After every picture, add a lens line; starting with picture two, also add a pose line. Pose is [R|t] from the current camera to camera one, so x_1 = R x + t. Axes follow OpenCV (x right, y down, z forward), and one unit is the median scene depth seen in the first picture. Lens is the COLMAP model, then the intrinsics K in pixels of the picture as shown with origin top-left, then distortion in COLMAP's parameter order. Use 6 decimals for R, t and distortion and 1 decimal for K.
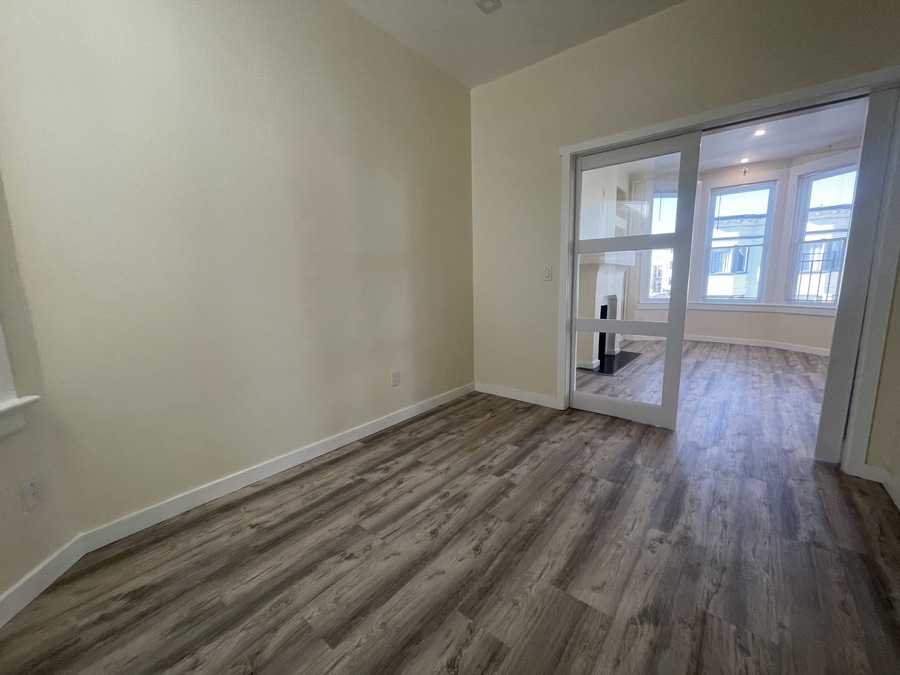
lens RADIAL K [[362.2, 0, 448.7], [0, 362.2, 341.3], [0, 0, 1]] dist [-0.000595, 0.000266]
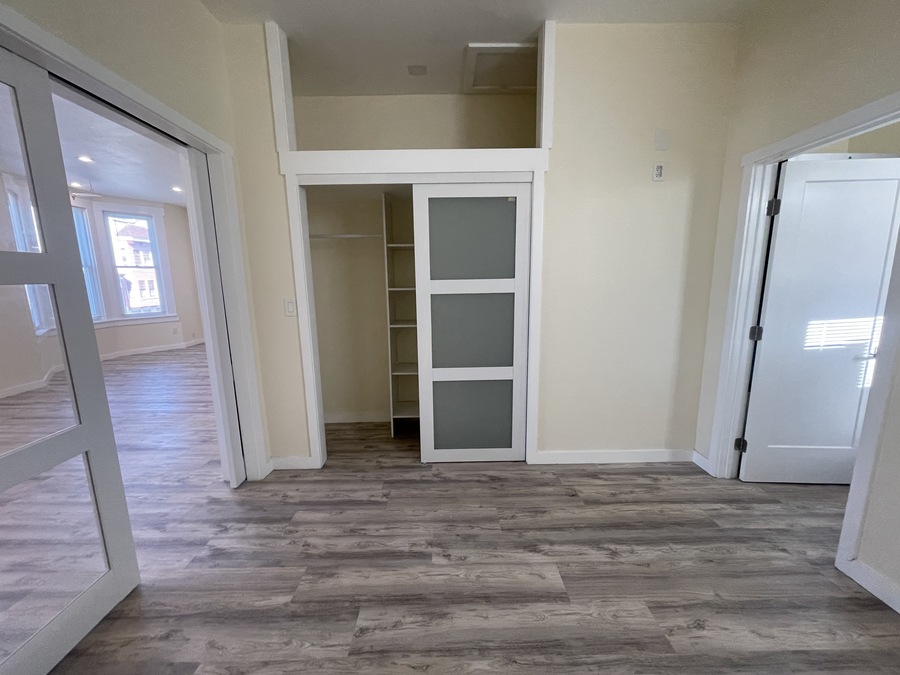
lens RADIAL K [[362.2, 0, 448.7], [0, 362.2, 341.3], [0, 0, 1]] dist [-0.000595, 0.000266]
pose [[-0.637001, -0.103614, 0.763868, -0.164734], [0.151224, 0.954874, 0.255632, -0.294426], [-0.755884, 0.278353, -0.592586, 1.177005]]
